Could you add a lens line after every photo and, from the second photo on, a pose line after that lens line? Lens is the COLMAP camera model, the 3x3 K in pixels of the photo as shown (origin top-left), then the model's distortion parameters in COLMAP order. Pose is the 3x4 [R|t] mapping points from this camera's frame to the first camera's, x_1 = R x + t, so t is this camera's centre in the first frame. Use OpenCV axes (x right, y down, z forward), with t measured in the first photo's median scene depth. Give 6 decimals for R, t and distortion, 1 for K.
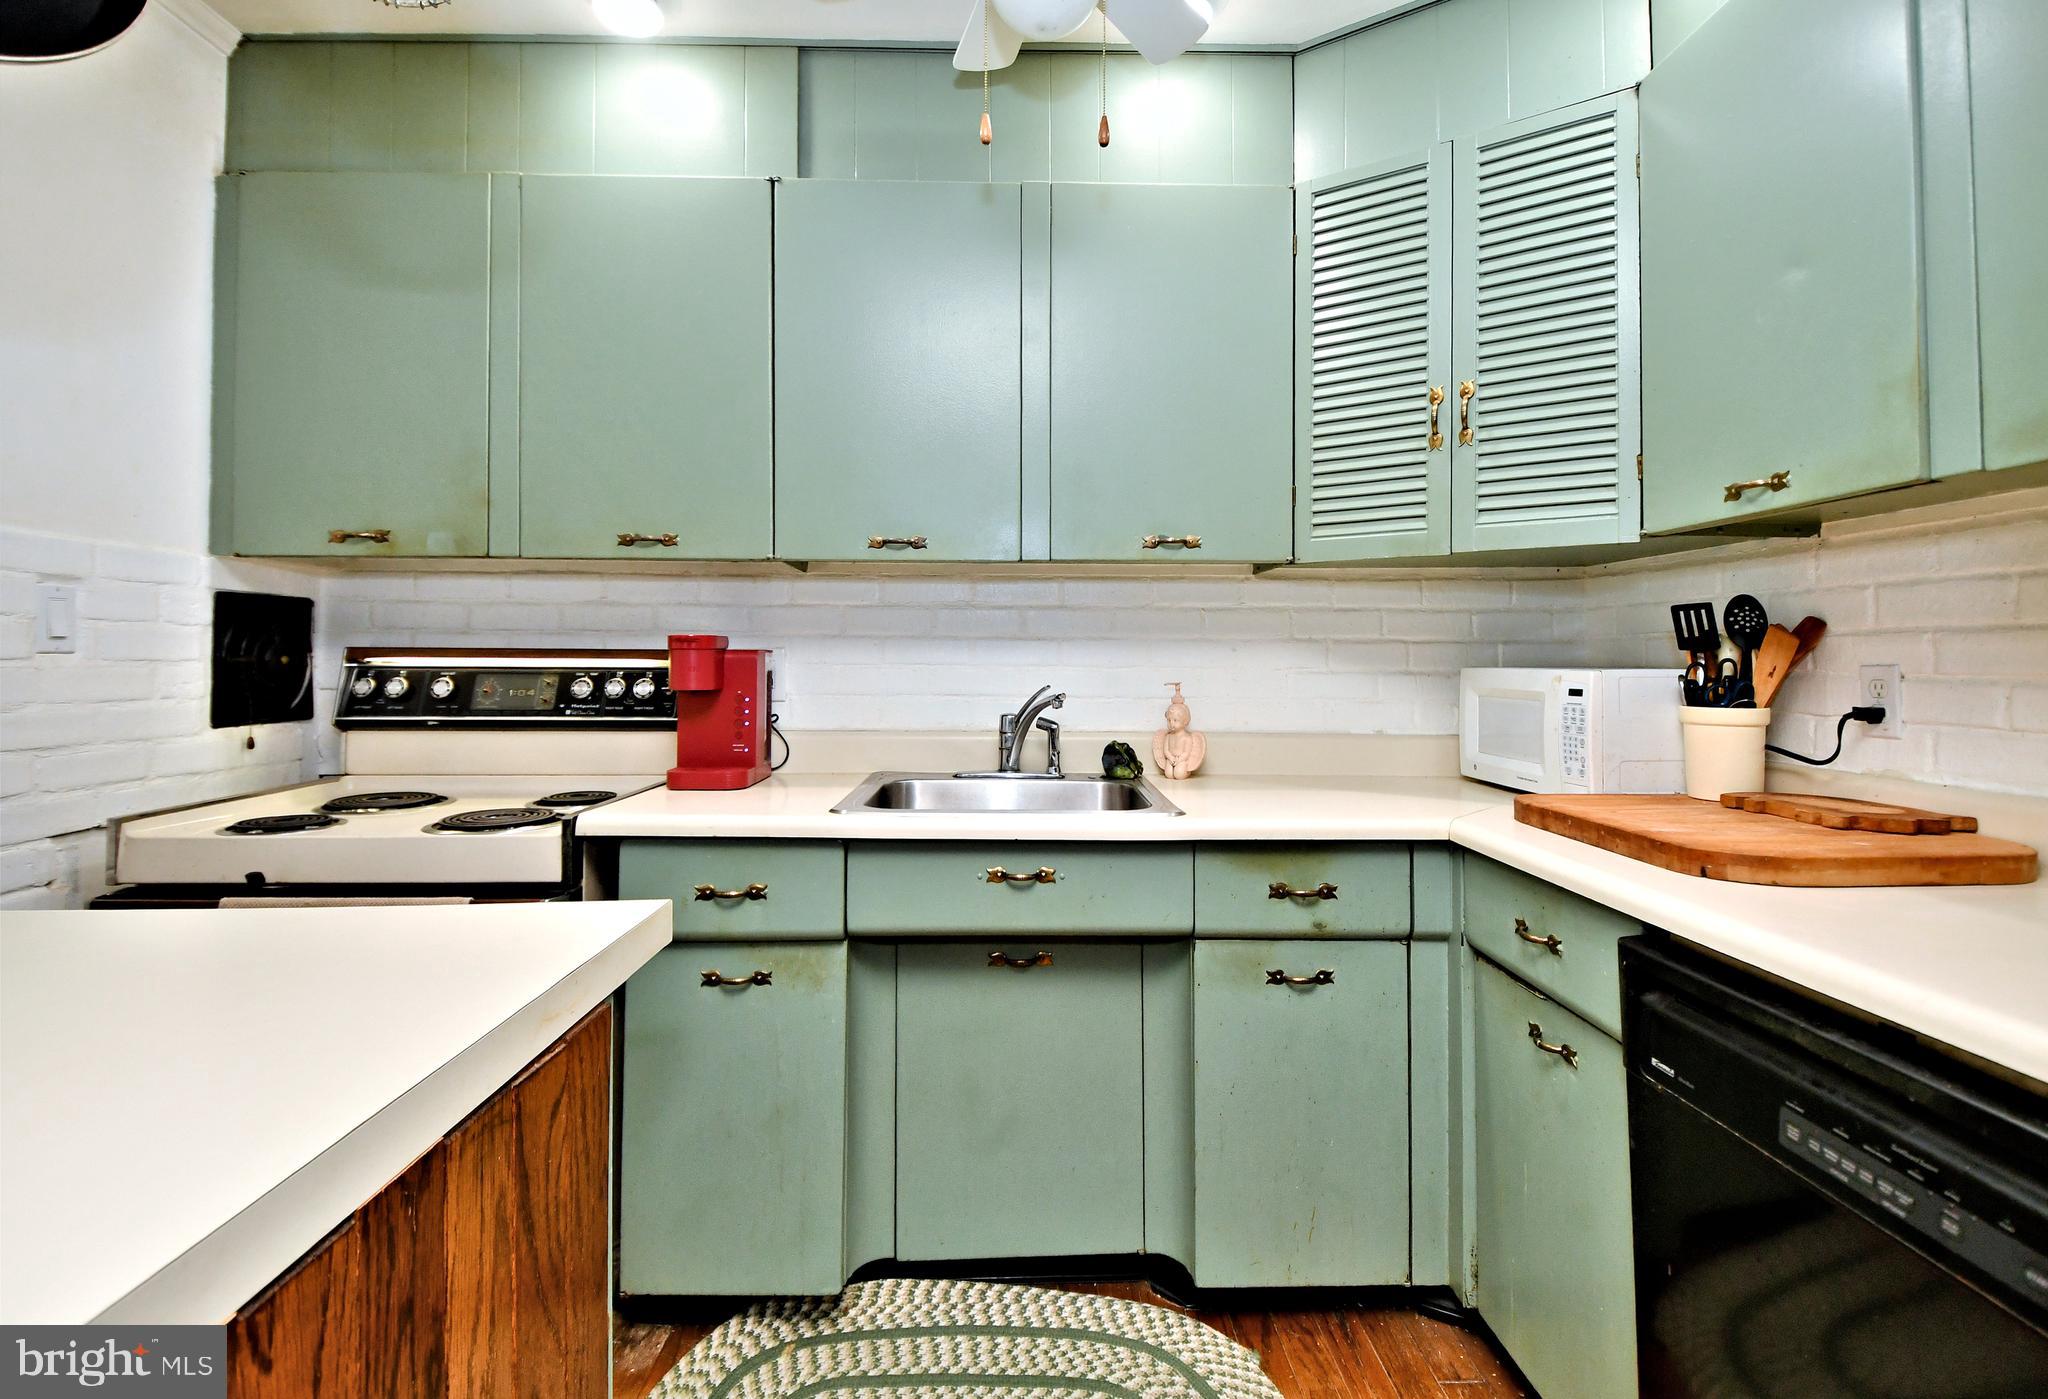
lens RADIAL K [[996.5, 0, 1038.8], [0, 996.5, 642.0], [0, 0, 1]] dist [0.029617, -0.022729]
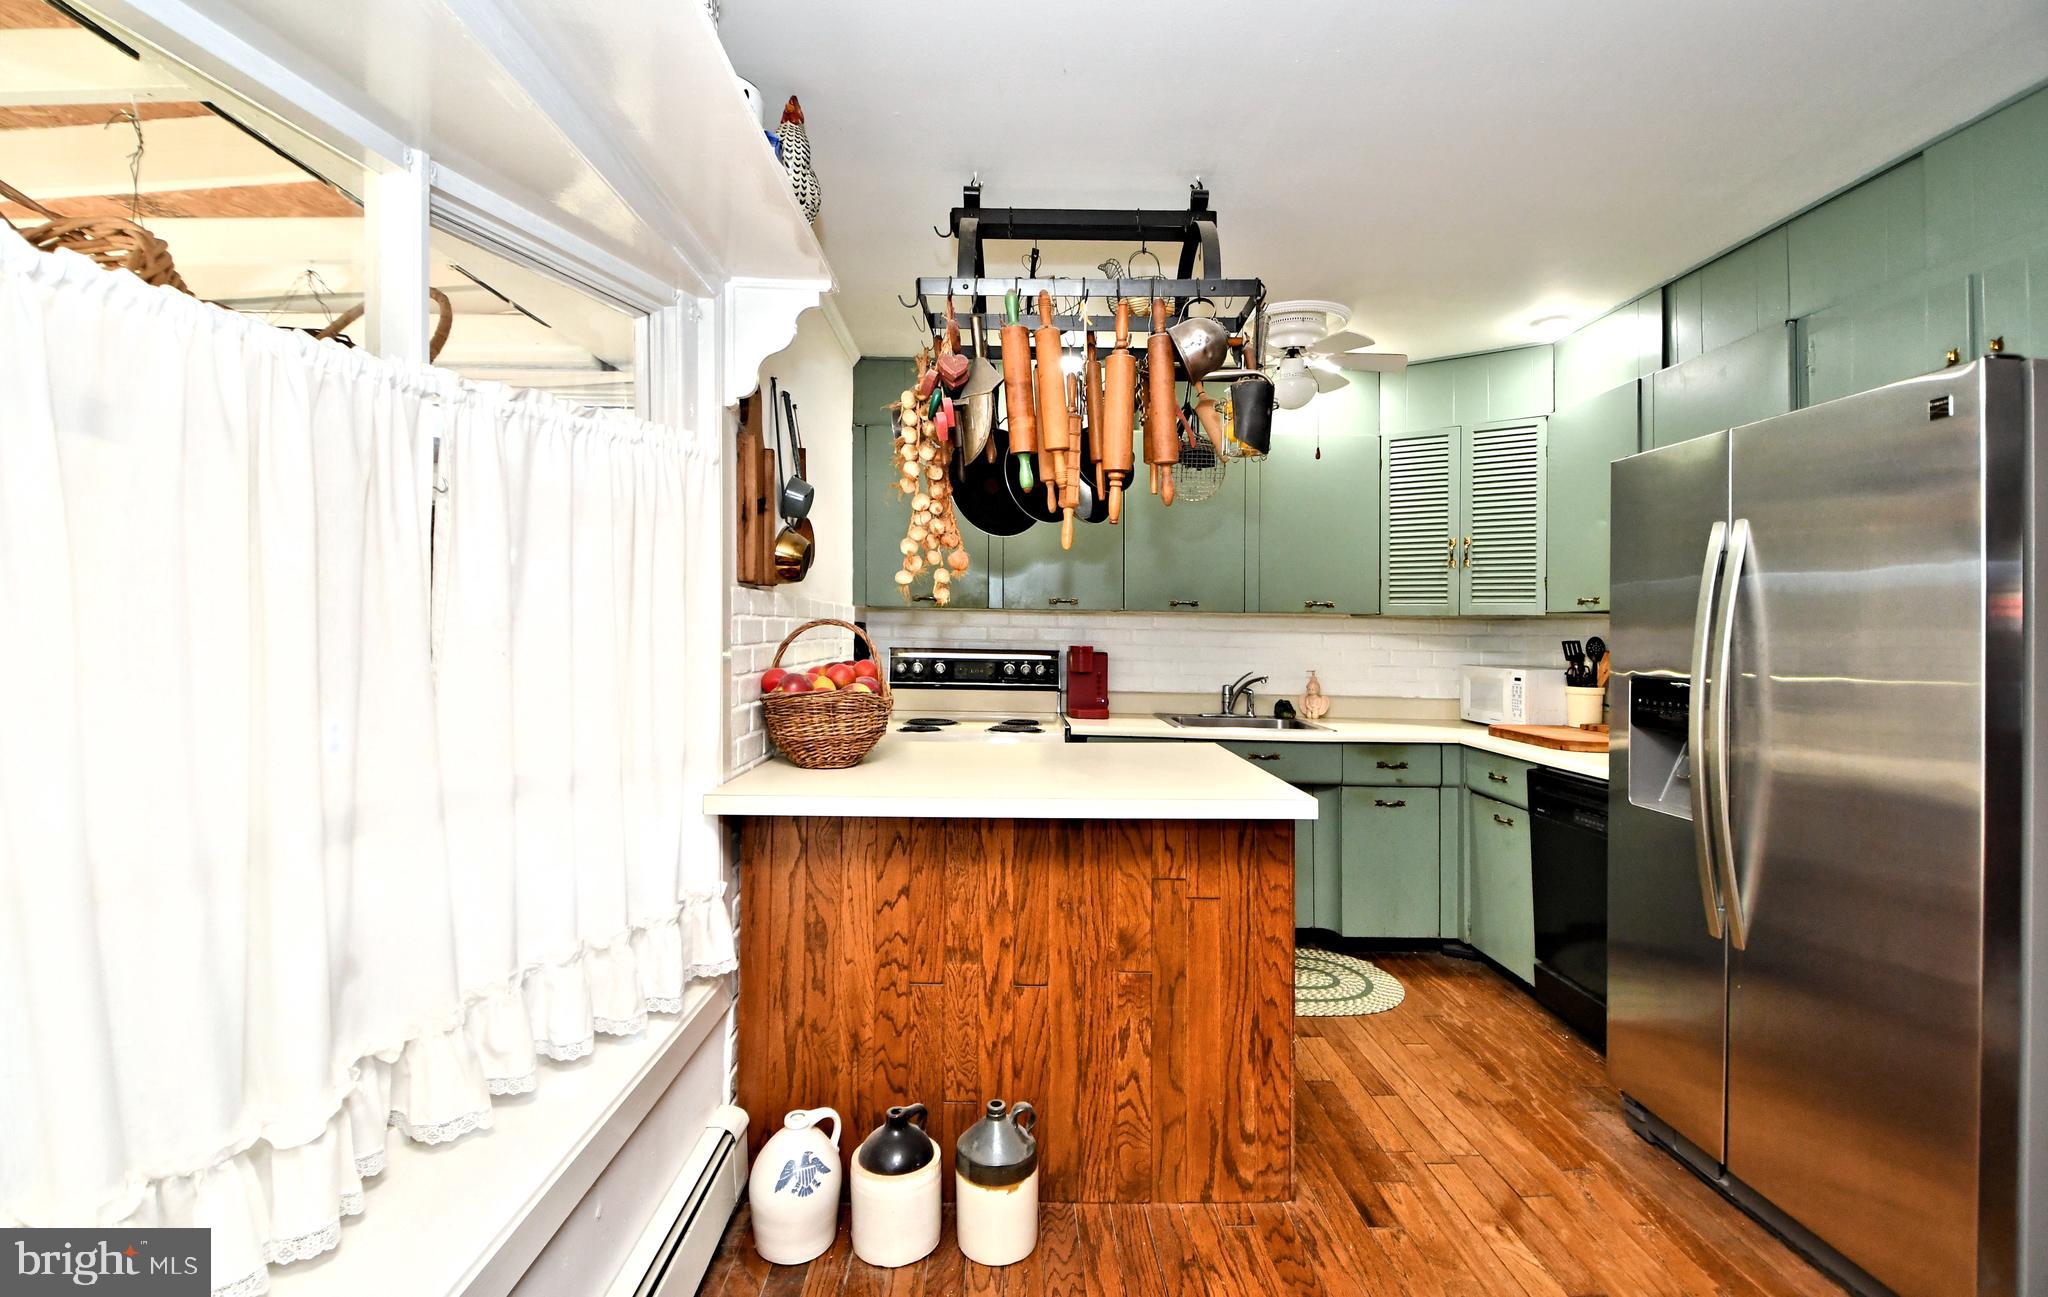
lens RADIAL K [[907.1, 0, 980.5], [0, 907.1, 616.2], [0, 0, 1]] dist [0.026166, -0.000038]
pose [[0.997892, 0.007129, -0.064504, -0.502593], [-0.006980, 0.999972, 0.002544, -0.082947], [0.064521, -0.002088, 0.997914, -1.058199]]
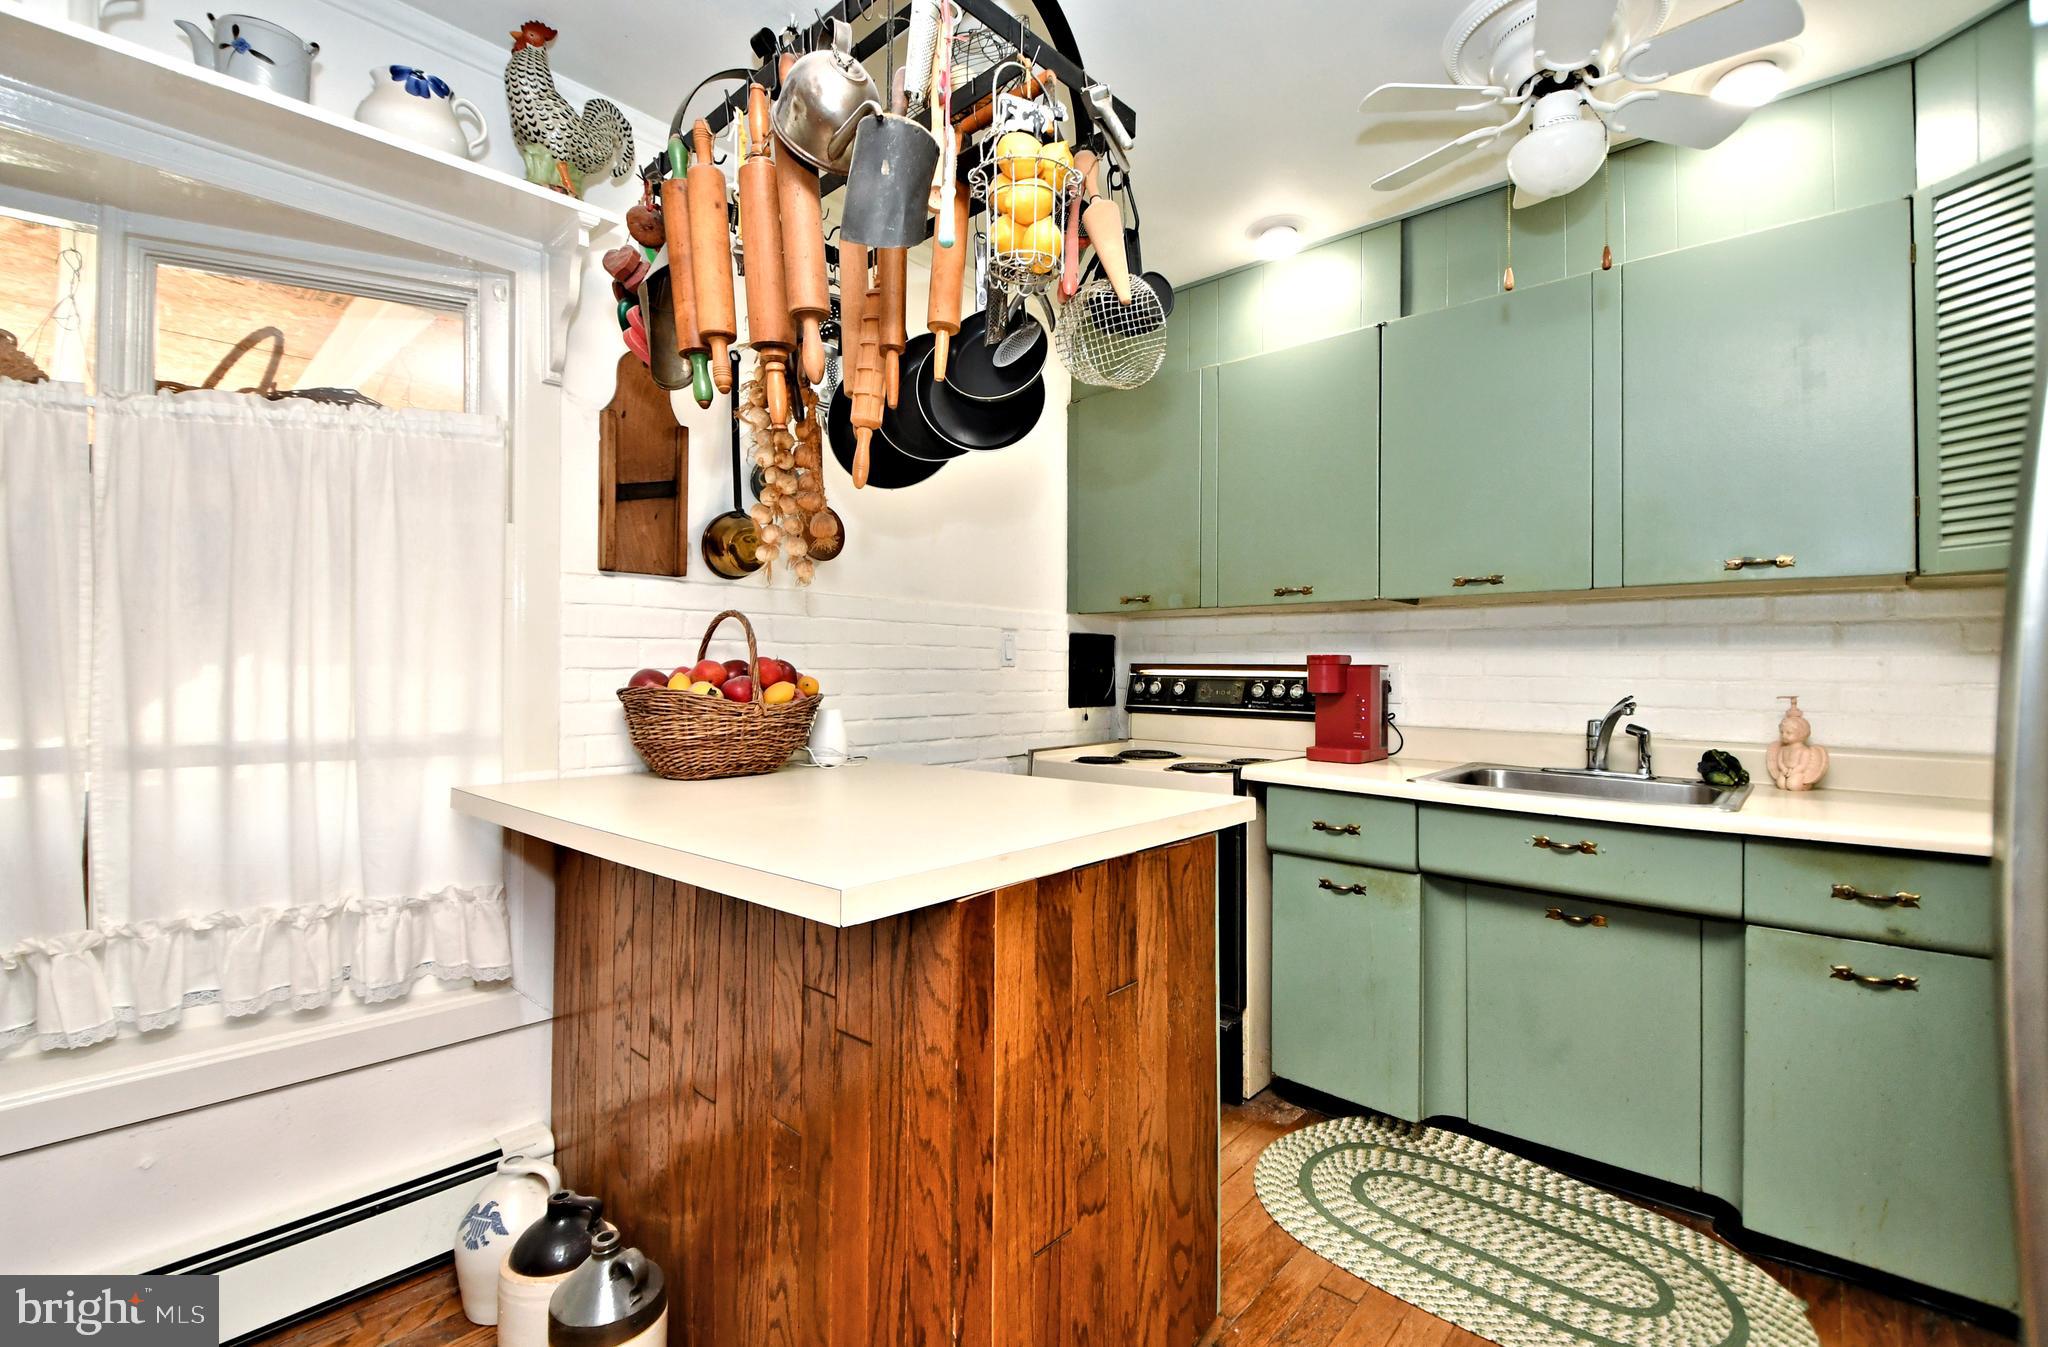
lens RADIAL K [[884.0, 0, 997.2], [0, 884.0, 670.6], [0, 0, 1]] dist [0.008390, -0.000053]
pose [[0.715863, 0.003343, -0.698233, 0.240901], [0.007570, 0.999893, 0.012548, -0.004204], [0.698200, -0.014268, 0.715761, -0.282354]]
